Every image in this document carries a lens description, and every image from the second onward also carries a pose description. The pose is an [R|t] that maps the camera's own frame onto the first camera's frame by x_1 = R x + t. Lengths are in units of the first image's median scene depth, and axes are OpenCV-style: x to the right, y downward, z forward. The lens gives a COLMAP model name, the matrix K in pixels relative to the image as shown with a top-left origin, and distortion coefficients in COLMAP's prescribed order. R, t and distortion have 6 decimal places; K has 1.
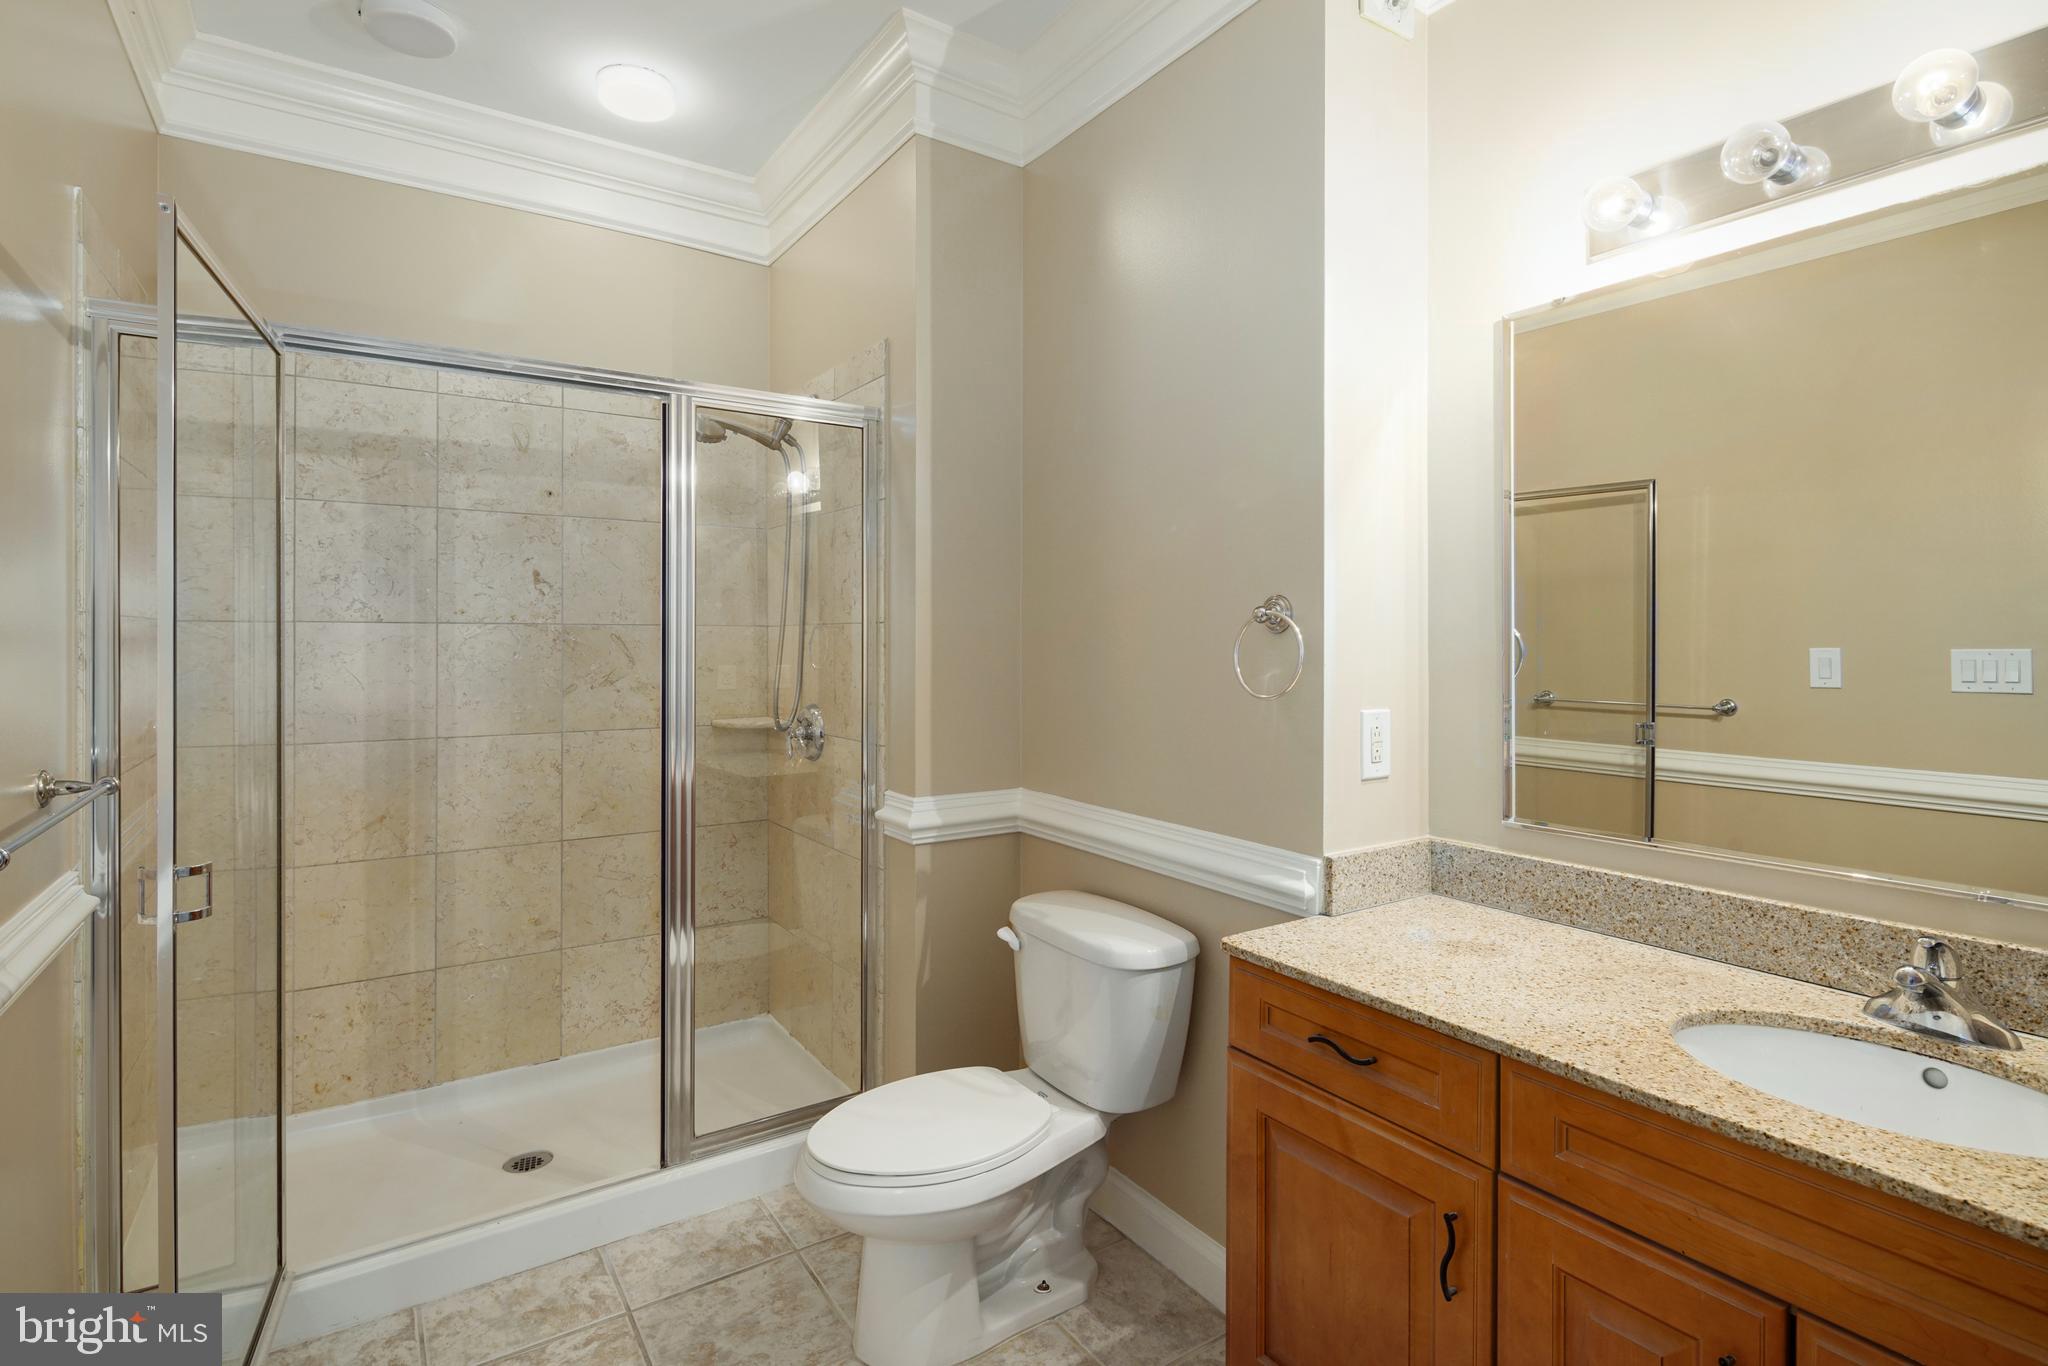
lens RADIAL K [[992.4, 0, 1011.0], [0, 992.4, 644.0], [0, 0, 1]] dist [-0.001007, -0.000343]
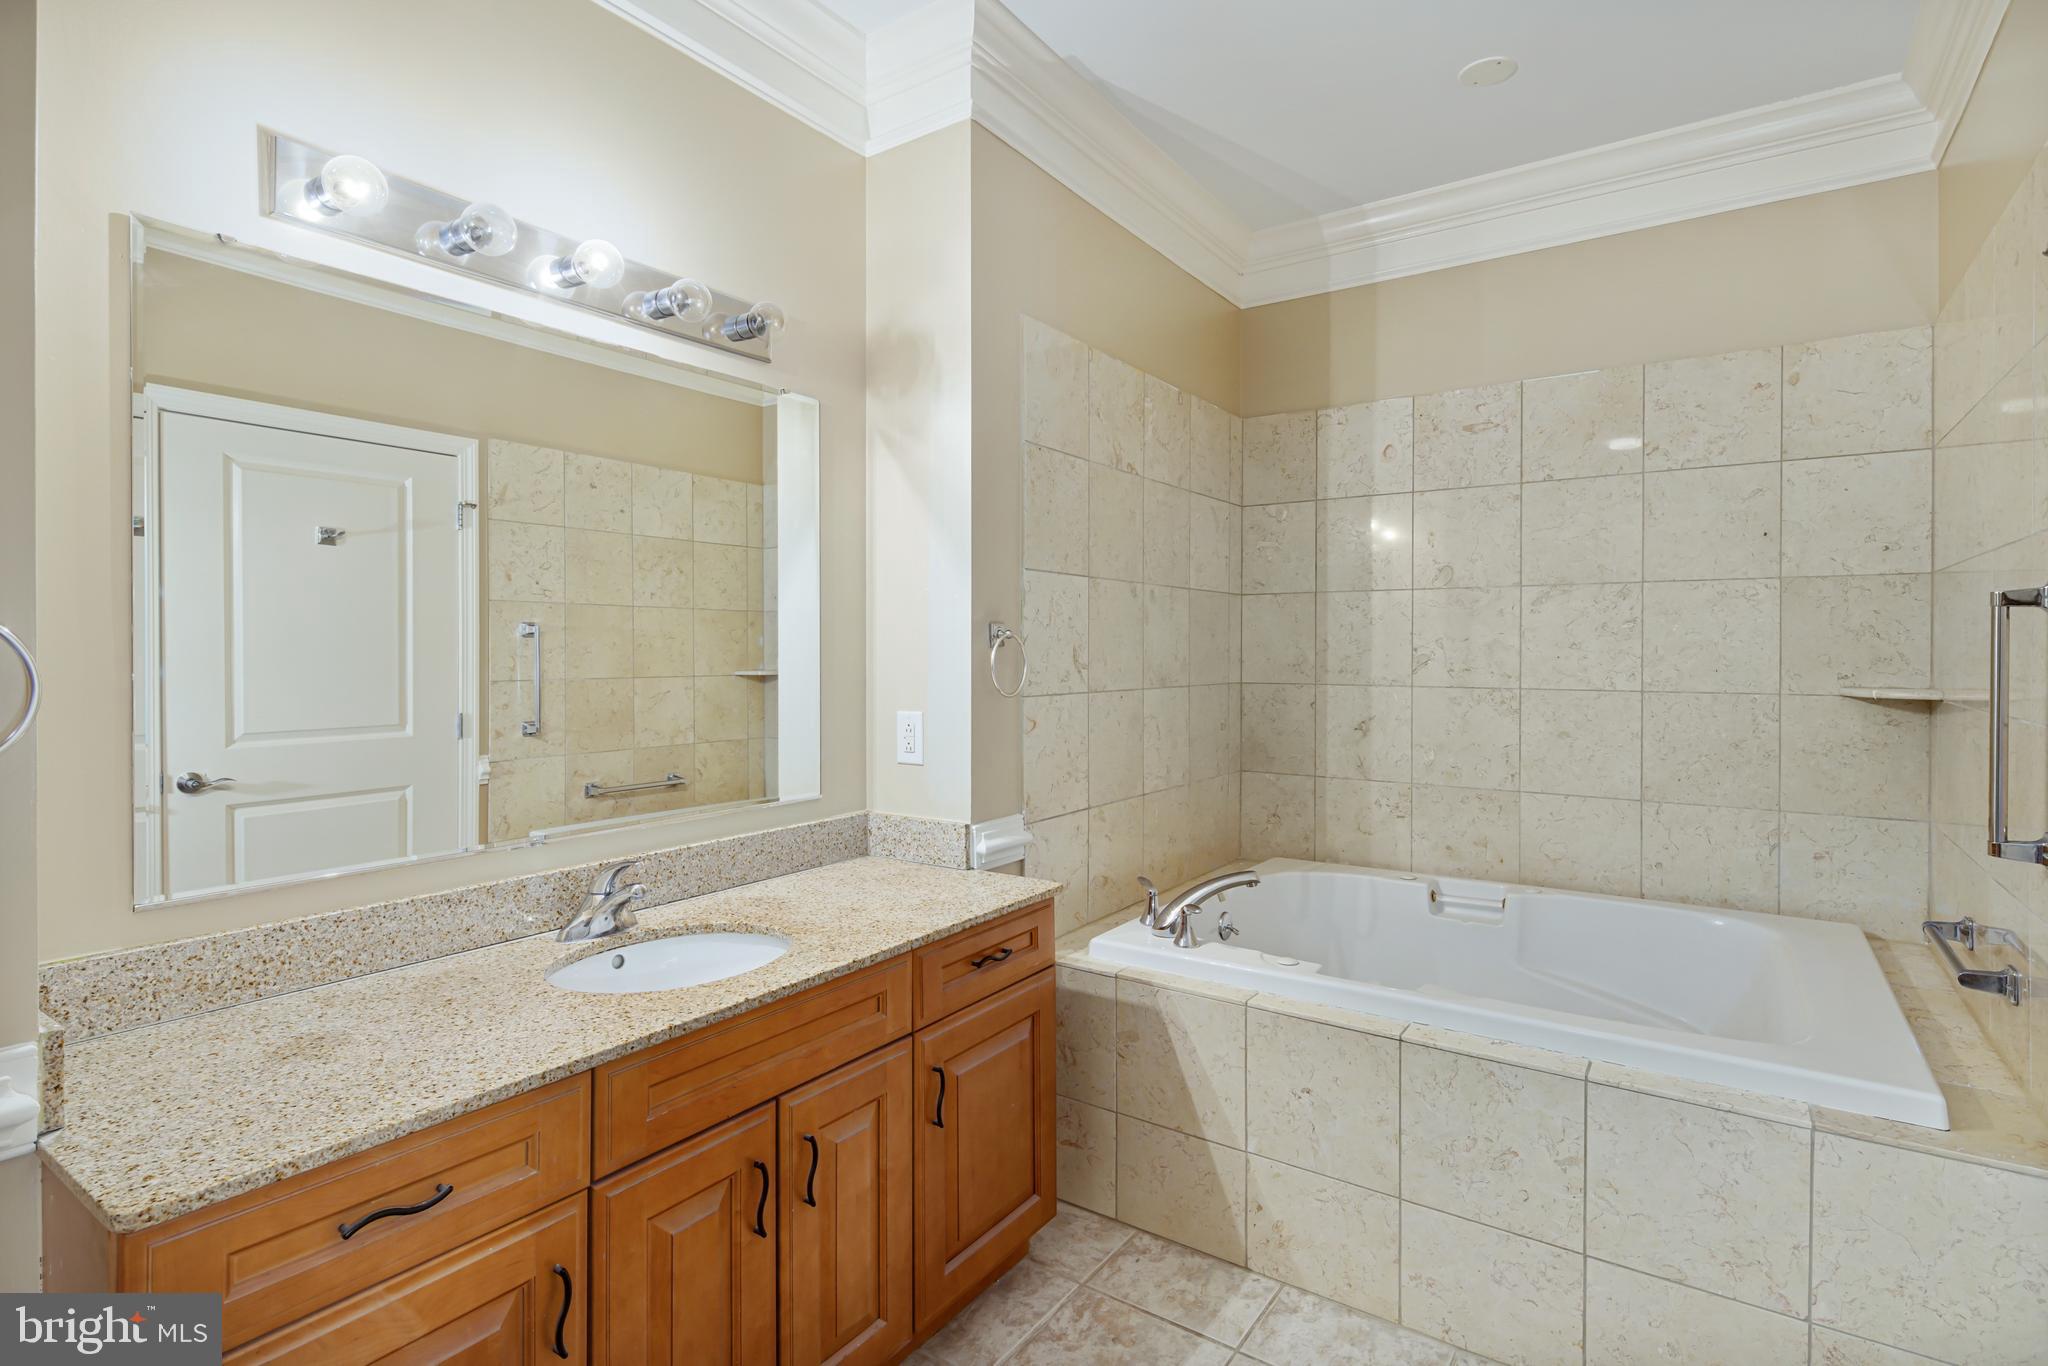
lens RADIAL K [[984.1, 0, 1020.6], [0, 984.1, 658.4], [0, 0, 1]] dist [-0.002620, -0.000648]
pose [[-0.349589, -0.004069, 0.936894, -0.591641], [0.007834, 0.999943, 0.007267, -0.005301], [-0.936871, 0.009880, -0.349537, 0.937882]]
